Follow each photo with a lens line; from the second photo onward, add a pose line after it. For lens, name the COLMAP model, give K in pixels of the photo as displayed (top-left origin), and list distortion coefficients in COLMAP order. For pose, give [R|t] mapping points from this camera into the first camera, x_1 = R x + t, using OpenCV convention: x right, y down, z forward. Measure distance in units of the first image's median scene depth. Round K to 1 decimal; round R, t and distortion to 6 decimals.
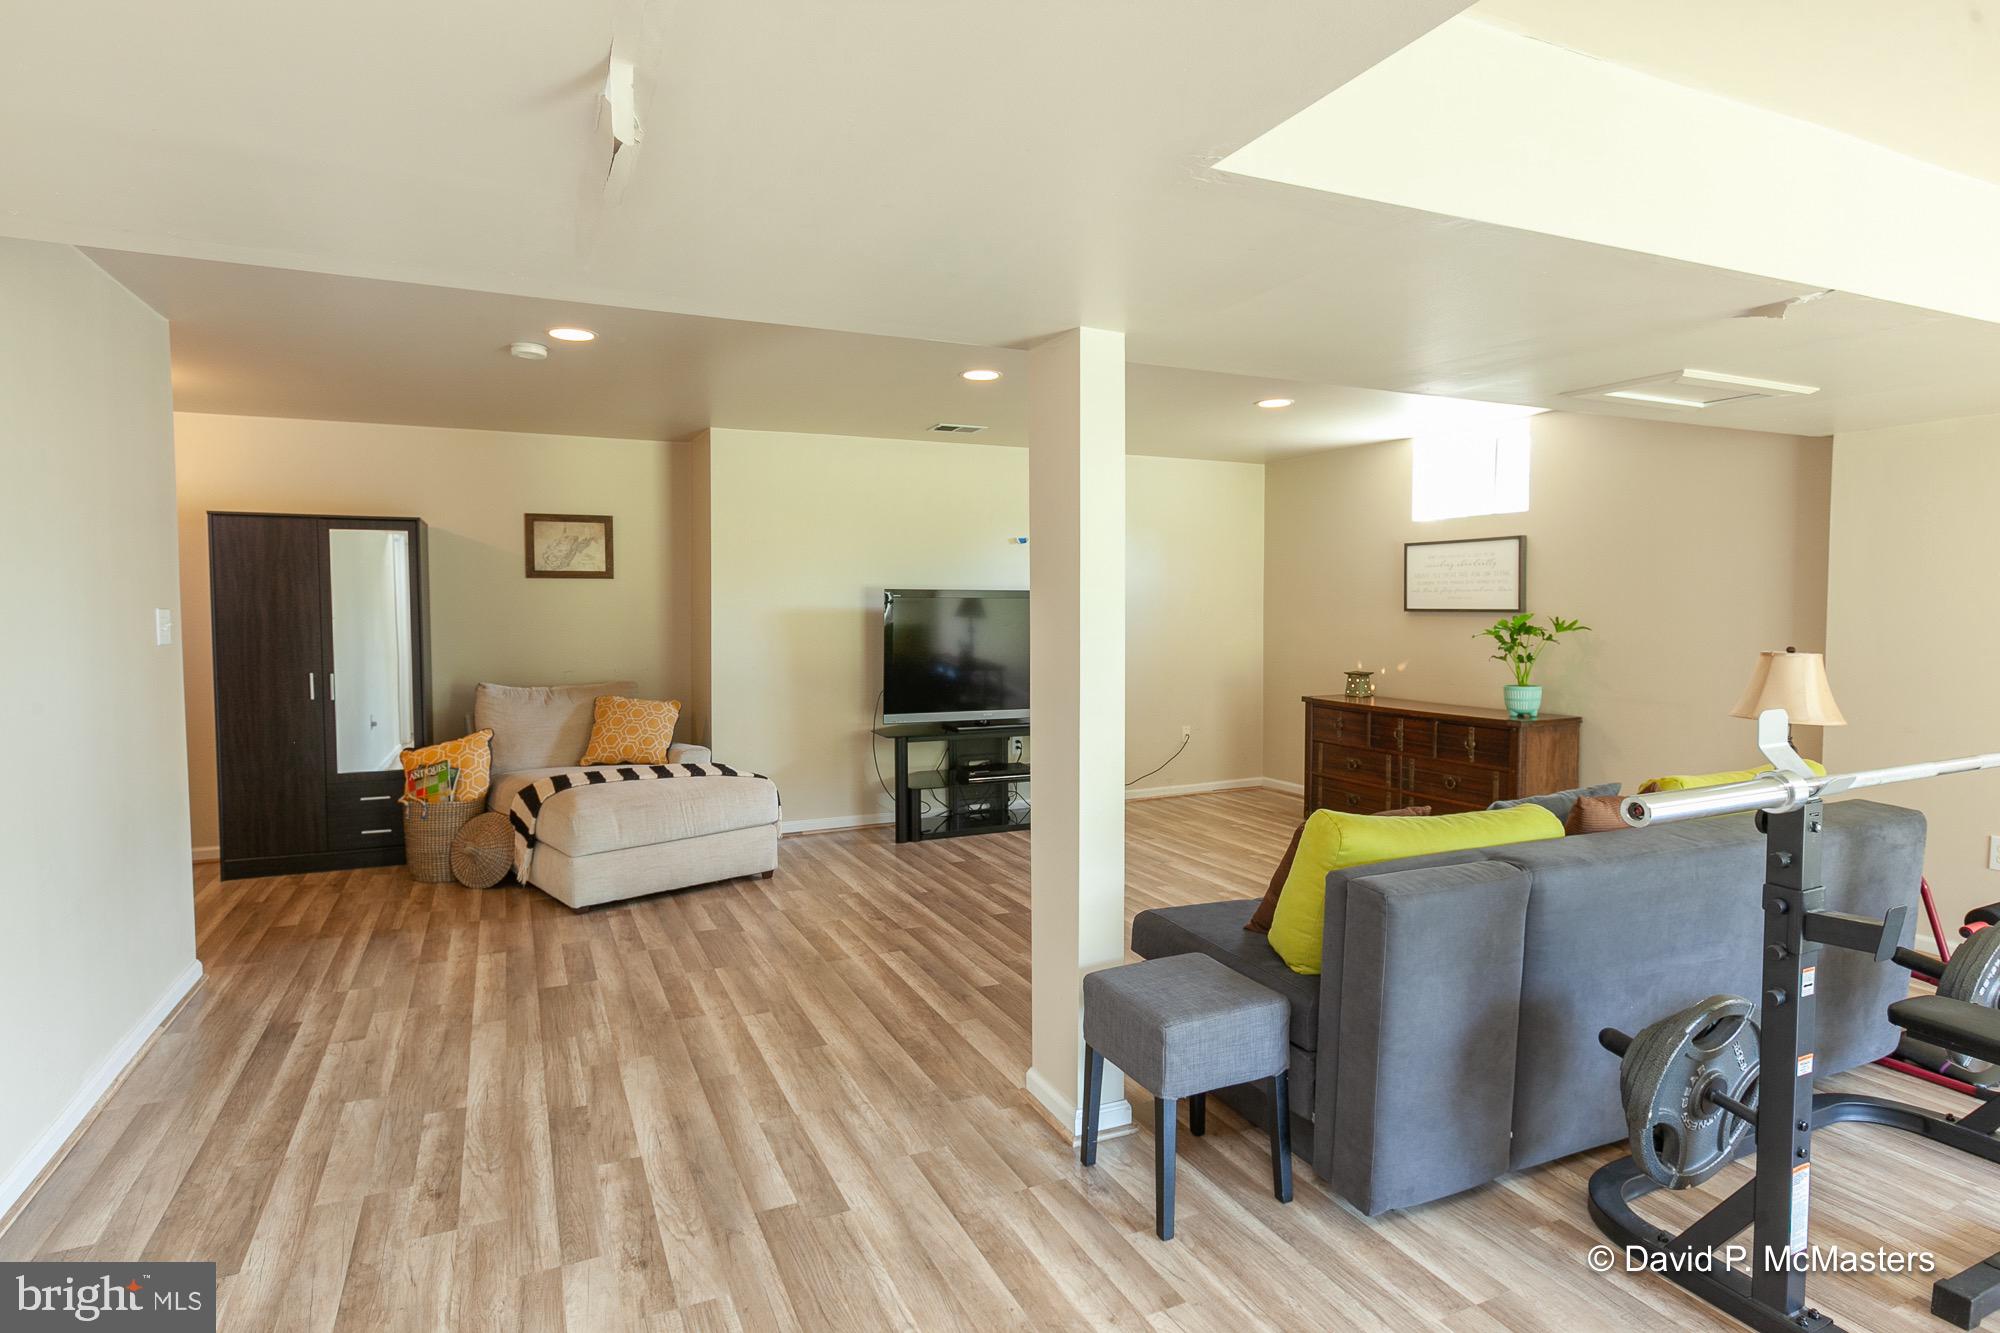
lens RADIAL K [[1099.0, 0, 1013.7], [0, 1099.0, 674.4], [0, 0, 1]] dist [0.041322, -0.000648]
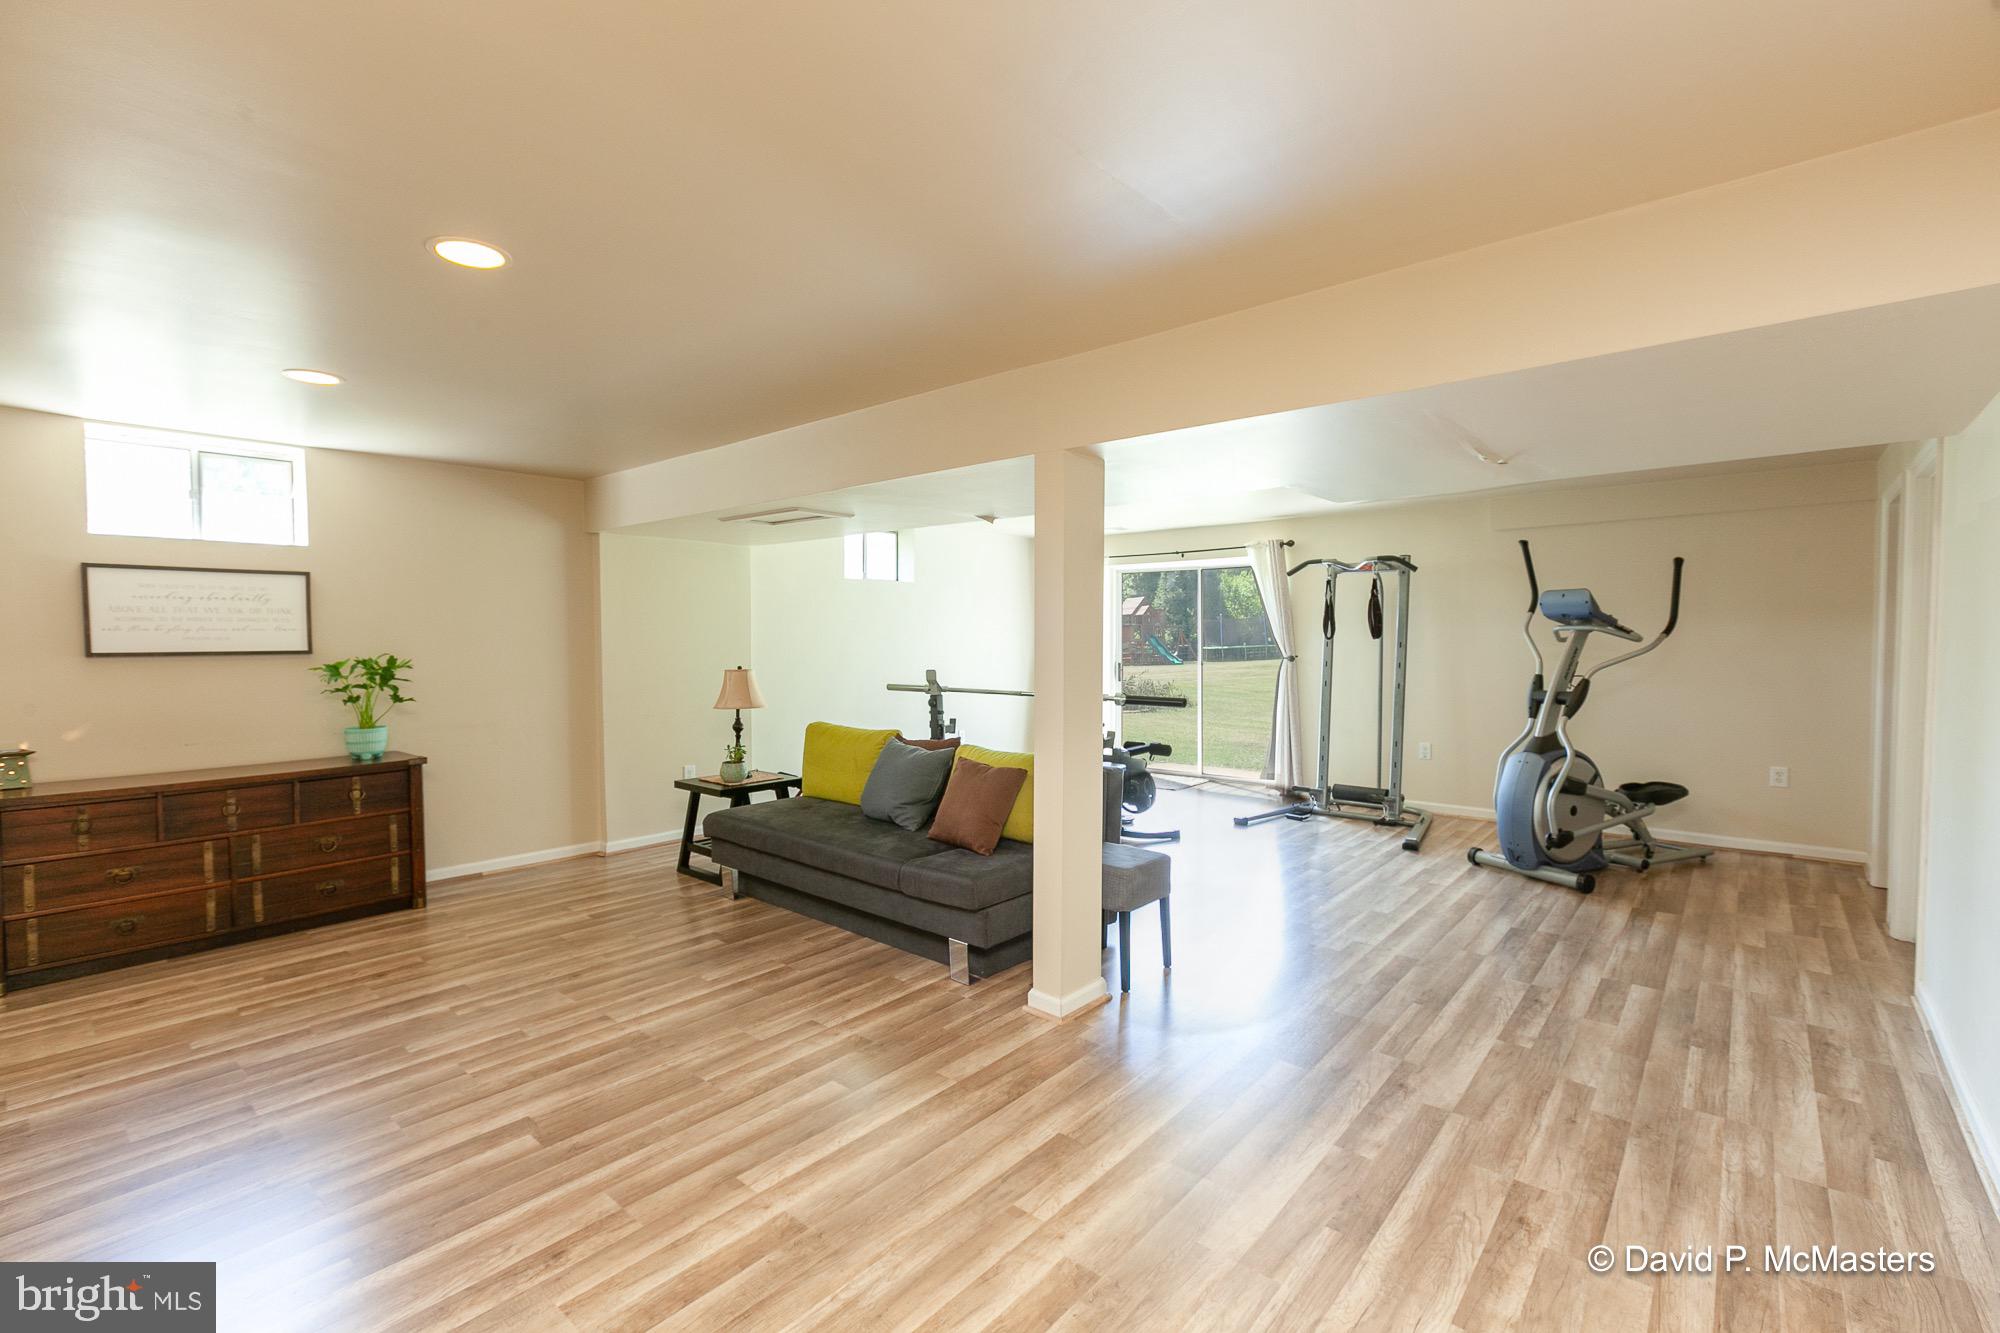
lens RADIAL K [[918.8, 0, 971.0], [0, 918.8, 694.0], [0, 0, 1]] dist [0.002827, 0.000969]
pose [[-0.420835, -0.052388, 0.905623, -0.645370], [0.070289, 0.993446, 0.090131, -0.070251], [-0.904410, 0.101585, -0.414394, 1.091762]]
